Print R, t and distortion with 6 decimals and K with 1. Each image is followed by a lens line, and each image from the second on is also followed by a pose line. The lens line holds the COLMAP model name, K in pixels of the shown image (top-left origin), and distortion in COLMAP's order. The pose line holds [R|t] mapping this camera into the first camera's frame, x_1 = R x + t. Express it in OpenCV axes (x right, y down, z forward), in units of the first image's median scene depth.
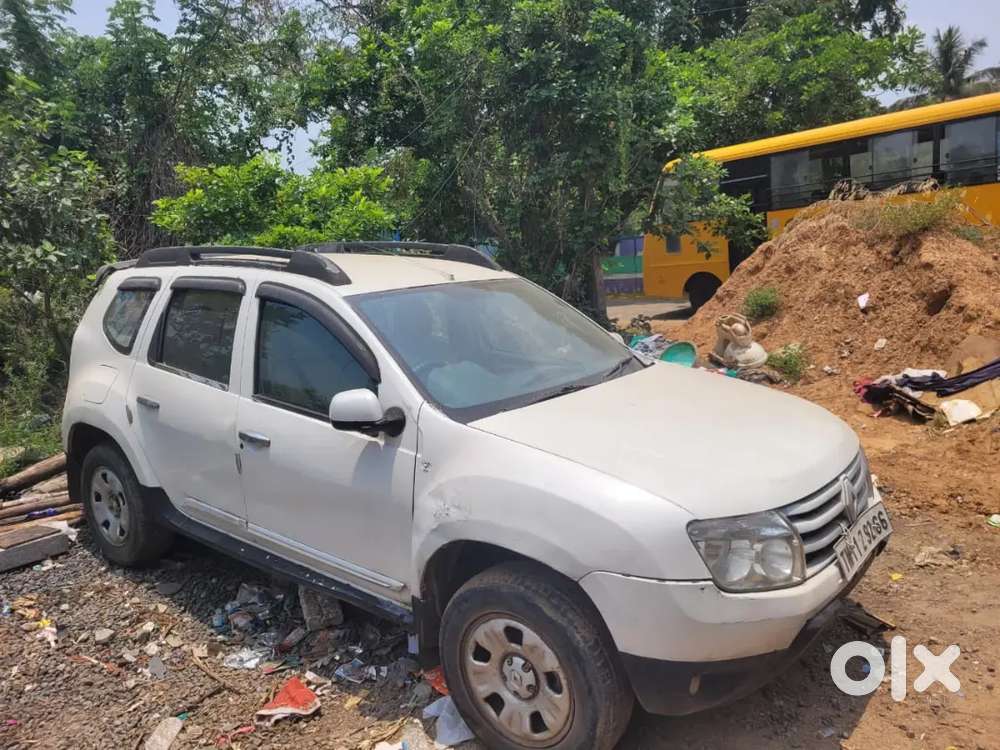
lens RADIAL K [[731.6, 0, 517.2], [0, 731.6, 383.8], [0, 0, 1]] dist [0.050190, -0.044294]
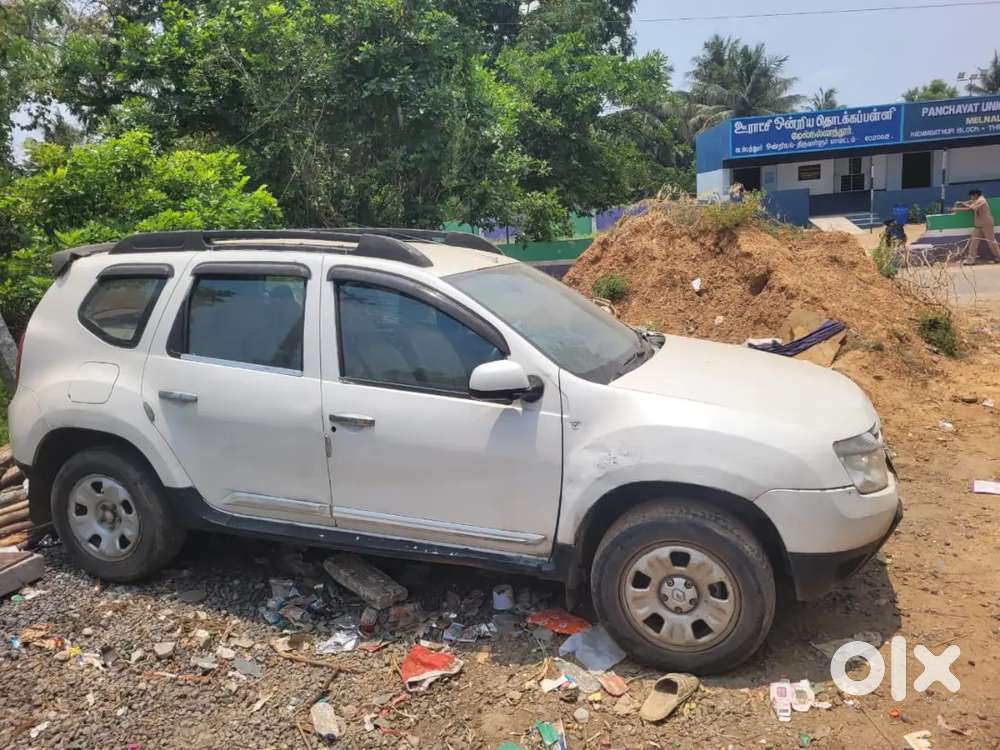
lens RADIAL K [[733.1, 0, 500.0], [0, 733.1, 375.0], [0, 0, 1]] dist [0.045857, -0.046106]
pose [[0.942572, -0.056377, 0.329209, -0.409490], [0.058640, 0.998275, 0.003061, 0.018099], [-0.328814, 0.016419, 0.944252, -0.014655]]
